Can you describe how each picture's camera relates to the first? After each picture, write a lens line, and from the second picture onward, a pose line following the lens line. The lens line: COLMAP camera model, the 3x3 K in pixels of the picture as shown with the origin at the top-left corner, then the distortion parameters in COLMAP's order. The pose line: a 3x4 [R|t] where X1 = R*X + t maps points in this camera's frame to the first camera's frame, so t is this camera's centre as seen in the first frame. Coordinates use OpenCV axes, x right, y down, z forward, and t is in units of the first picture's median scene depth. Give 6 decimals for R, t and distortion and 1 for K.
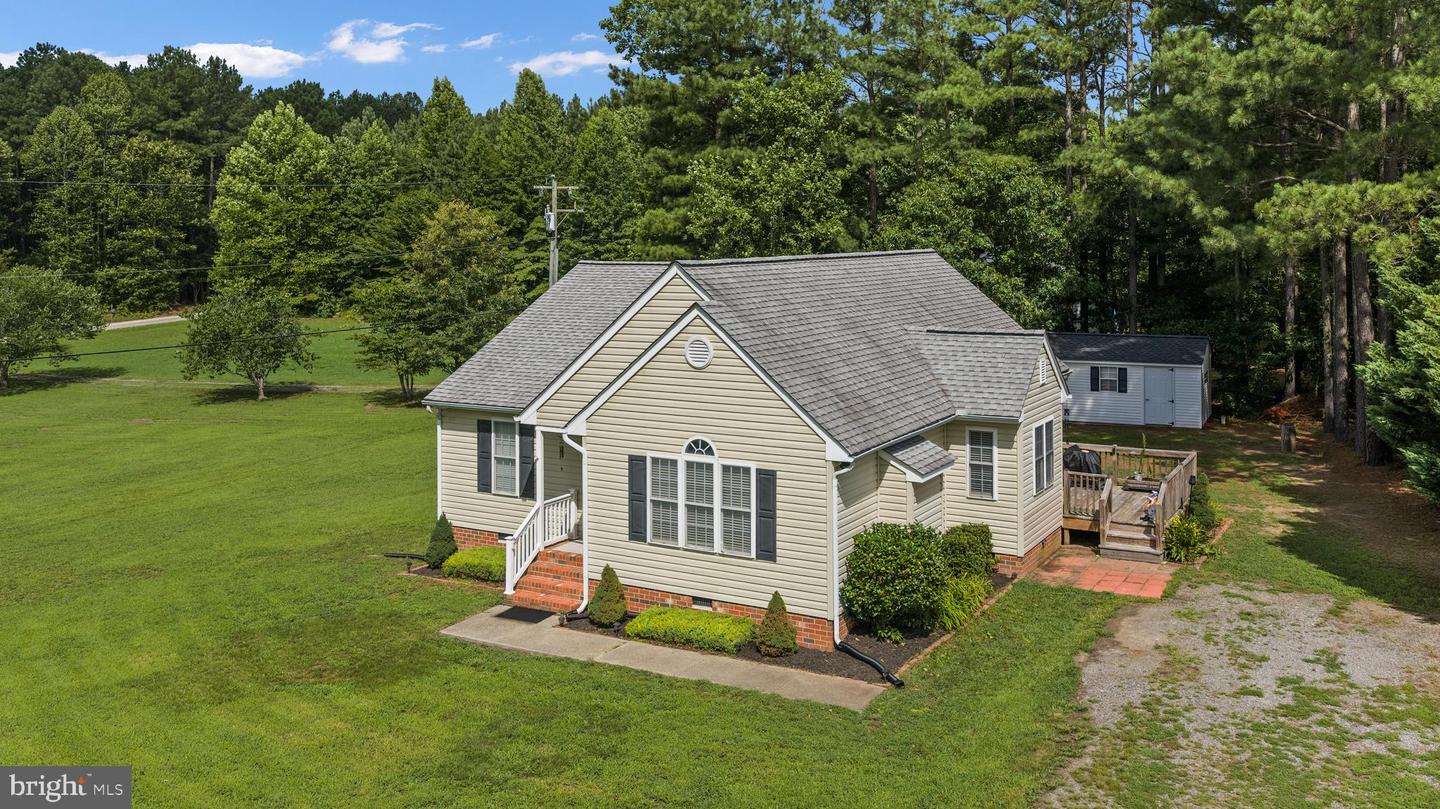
lens RADIAL K [[1233.0, 0, 720.1], [0, 1233.0, 326.3], [0, 0, 1]] dist [-0.000691, -0.001026]
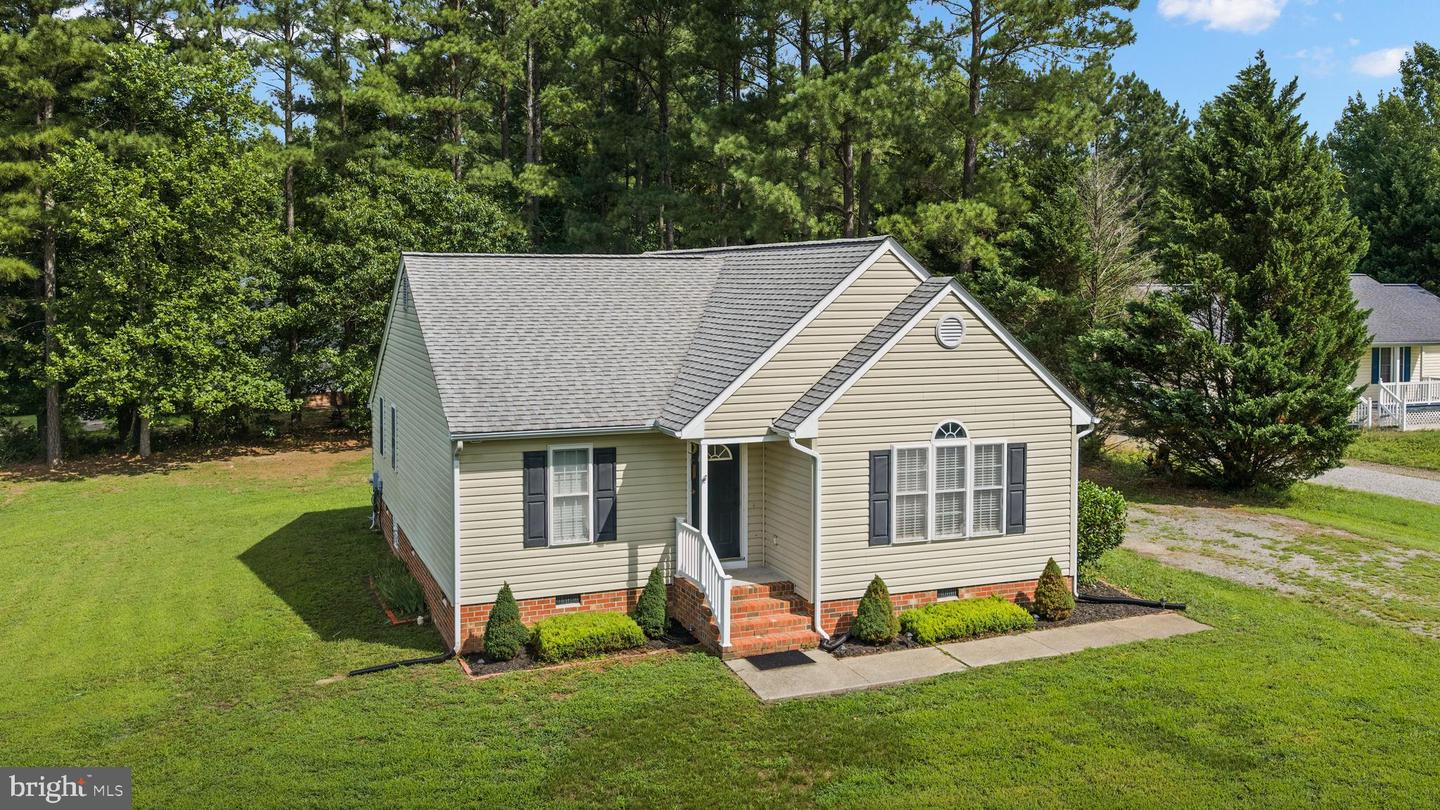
lens RADIAL K [[1217.9, 0, 720.0], [0, 1217.9, 405.0], [0, 0, 1]] dist [-0.002288, -0.002933]
pose [[0.619681, -0.073244, 0.781429, -0.855443], [0.056021, 0.997224, 0.049045, 0.021822], [-0.782852, 0.013384, 0.622064, 0.549274]]
